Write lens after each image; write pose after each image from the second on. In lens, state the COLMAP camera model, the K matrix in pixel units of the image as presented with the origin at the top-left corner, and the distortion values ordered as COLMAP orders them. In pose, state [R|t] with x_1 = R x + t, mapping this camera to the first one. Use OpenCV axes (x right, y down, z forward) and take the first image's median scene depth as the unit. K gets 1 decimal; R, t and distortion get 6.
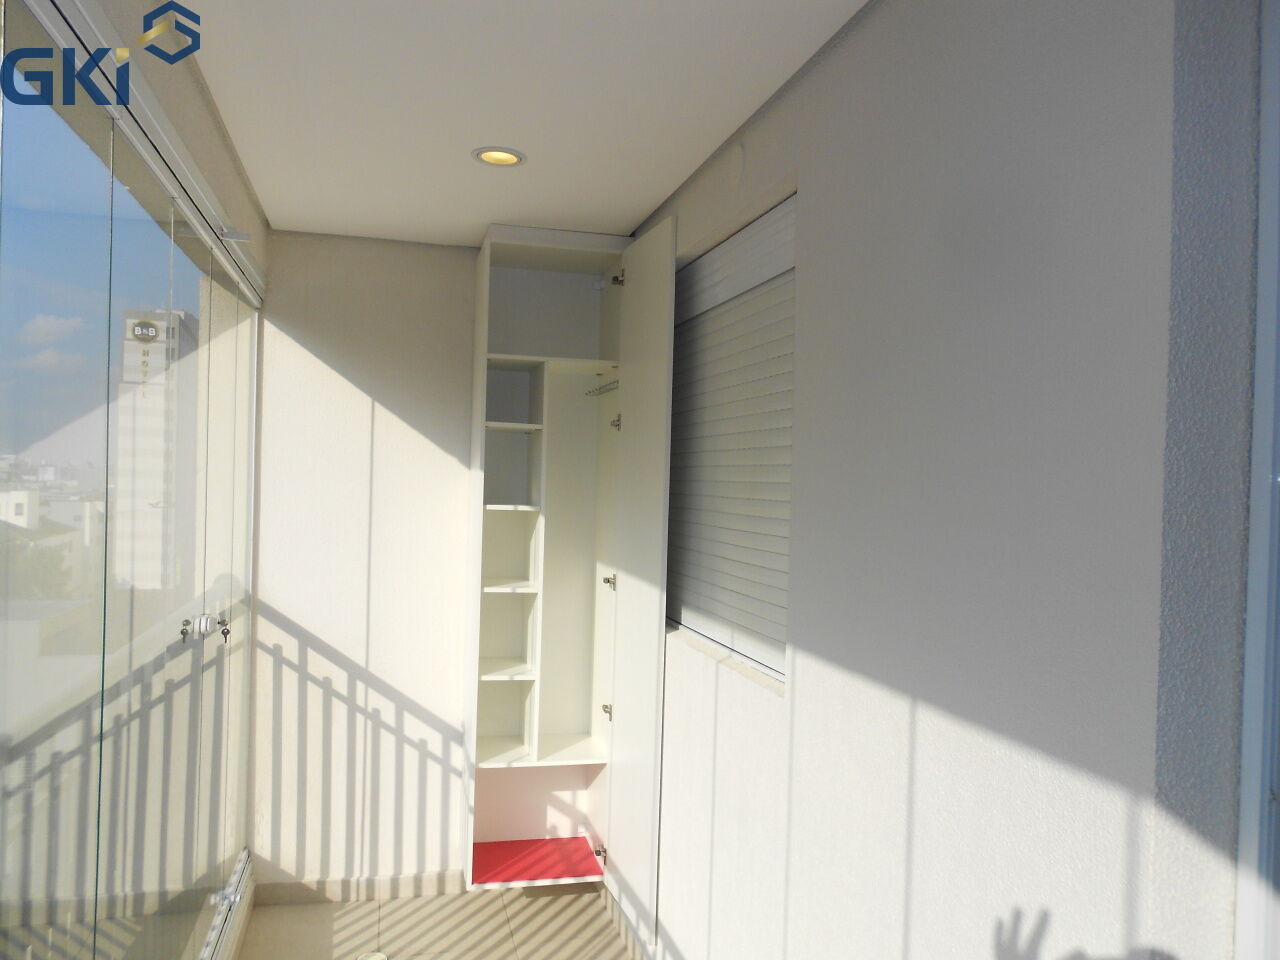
lens RADIAL K [[984.0, 0, 642.8], [0, 984.0, 476.7], [0, 0, 1]] dist [-0.009124, 0.007375]
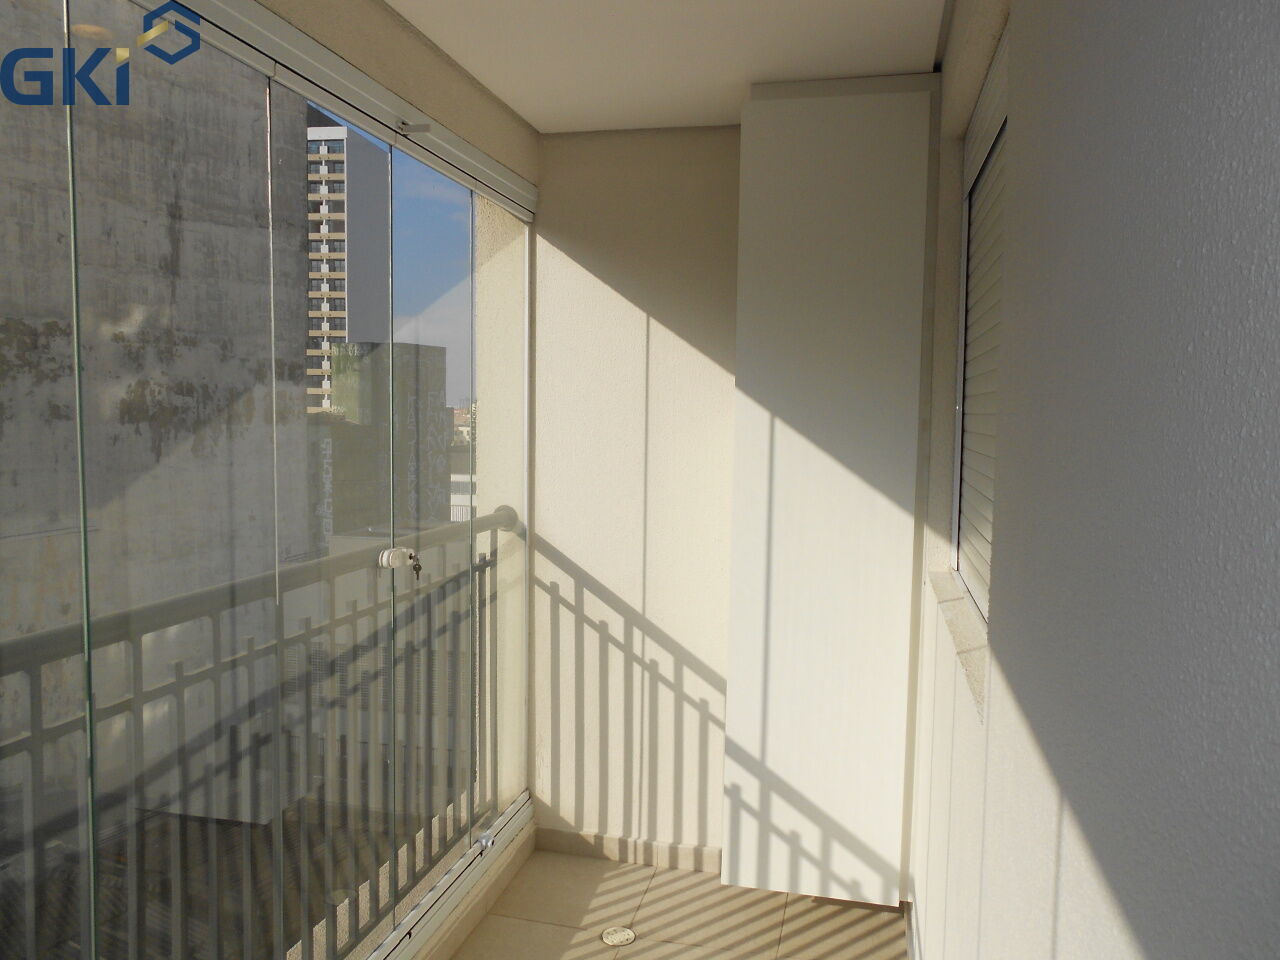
lens RADIAL K [[984.0, 0, 636.7], [0, 984.0, 483.2], [0, 0, 1]] dist [-0.009124, 0.007375]
pose [[0.883908, 0.016474, -0.467370, 0.136538], [0.014640, 0.997915, 0.062861, 0.017433], [0.467431, -0.062406, 0.881824, 0.209958]]
